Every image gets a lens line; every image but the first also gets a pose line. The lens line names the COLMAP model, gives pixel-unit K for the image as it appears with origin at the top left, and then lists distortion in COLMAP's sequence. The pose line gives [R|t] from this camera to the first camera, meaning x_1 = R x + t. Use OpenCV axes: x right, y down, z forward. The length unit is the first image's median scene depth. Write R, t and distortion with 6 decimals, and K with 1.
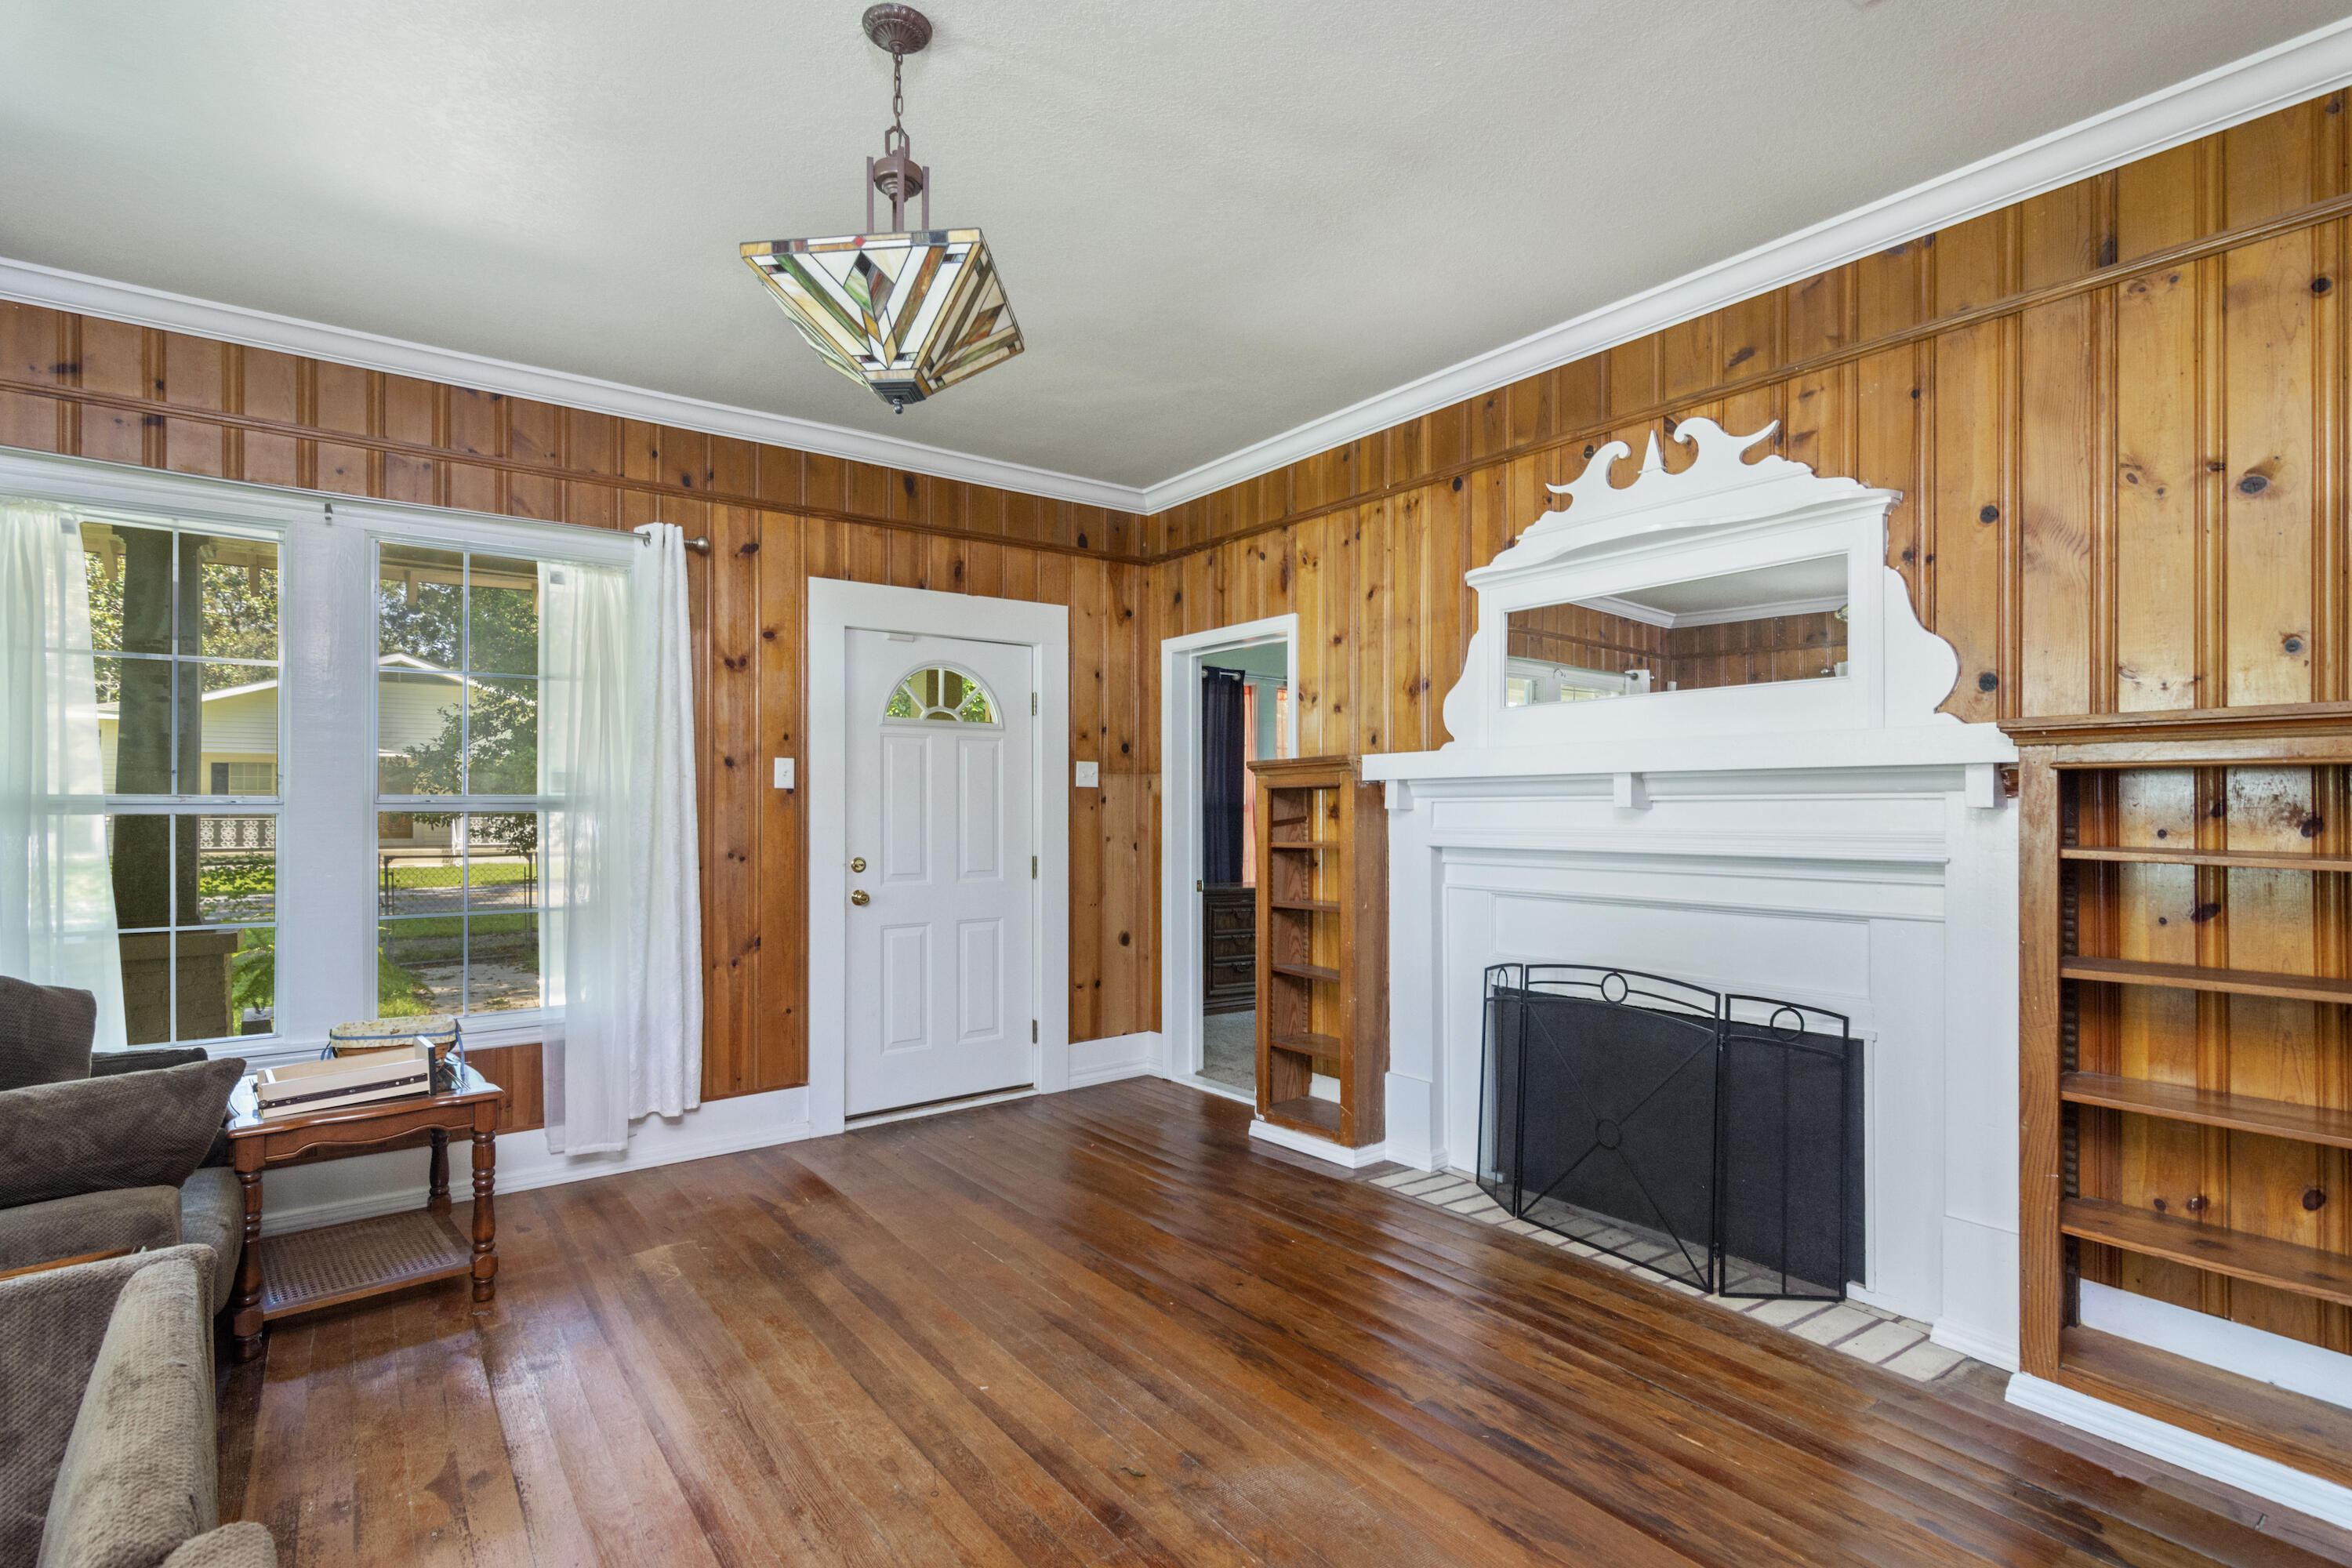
lens RADIAL K [[1157.7, 0, 1204.5], [0, 1157.7, 802.9], [0, 0, 1]] dist [-0.002115, 0.003012]
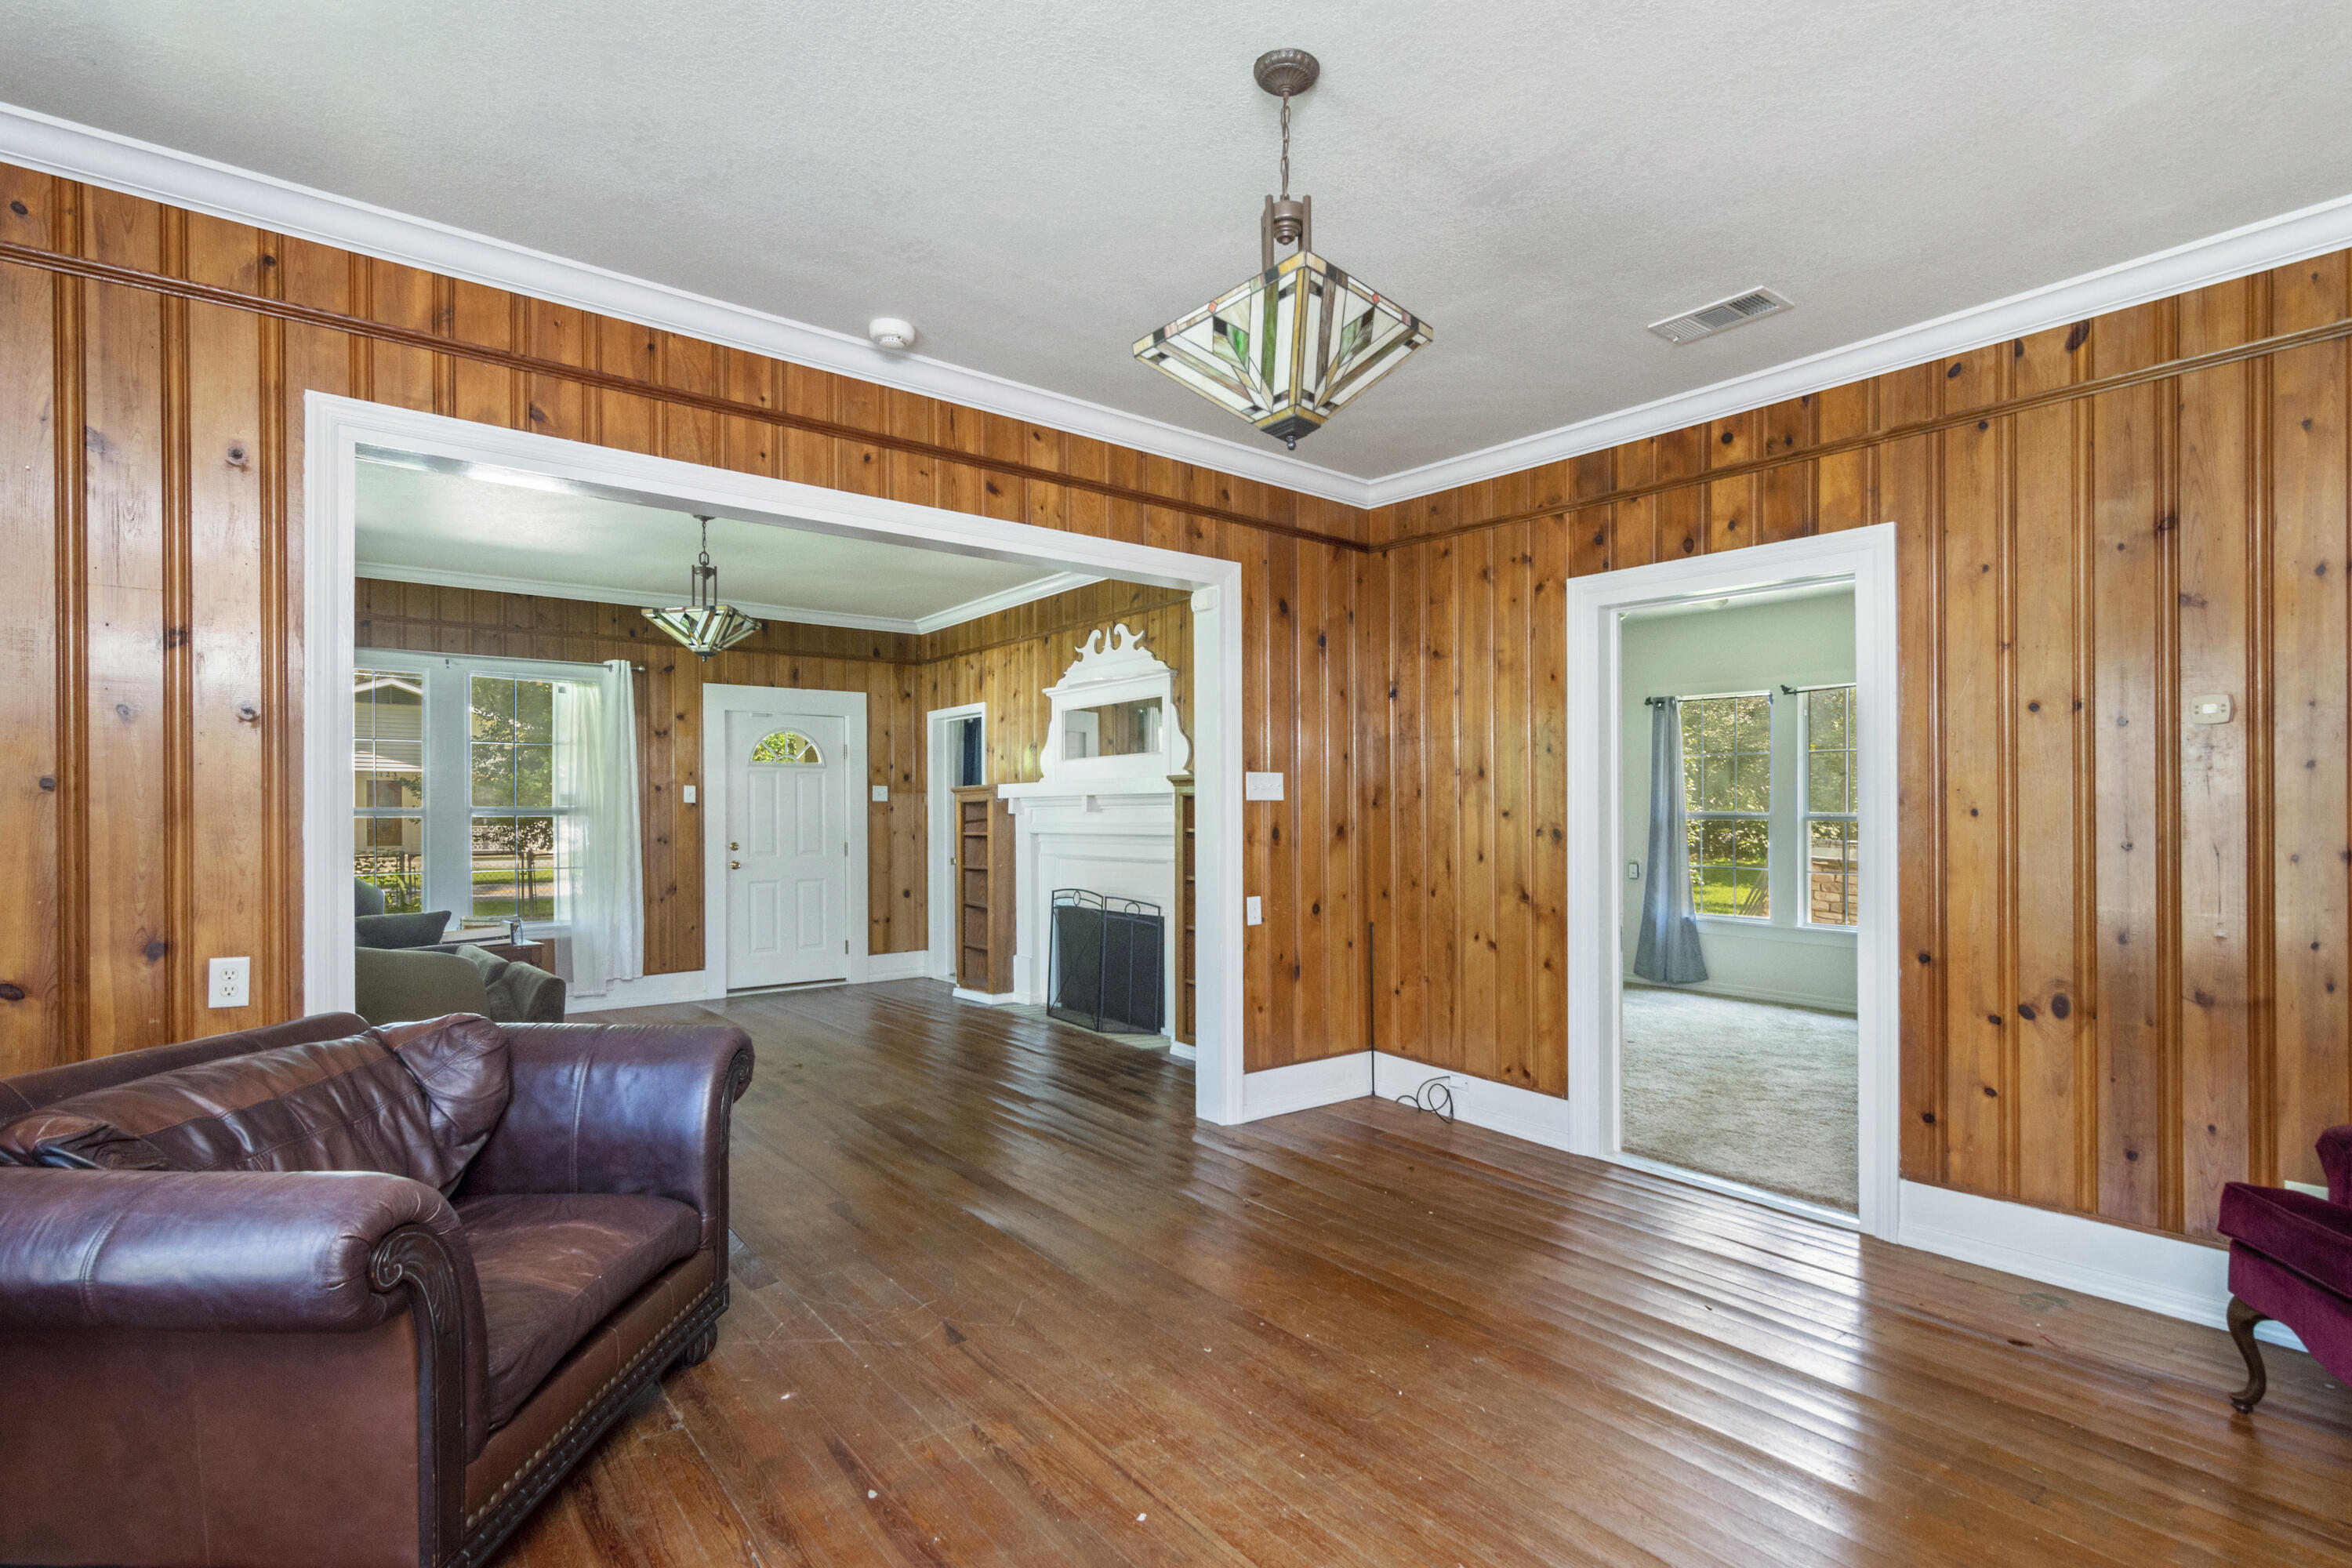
lens RADIAL K [[1157.7, 0, 1199.7], [0, 1157.7, 827.4], [0, 0, 1]] dist [-0.002115, 0.003012]
pose [[0.999862, -0.002508, 0.016445, 0.398327], [0.002284, 0.999905, 0.013591, 0.002517], [-0.016478, -0.013552, 0.999772, -0.806612]]
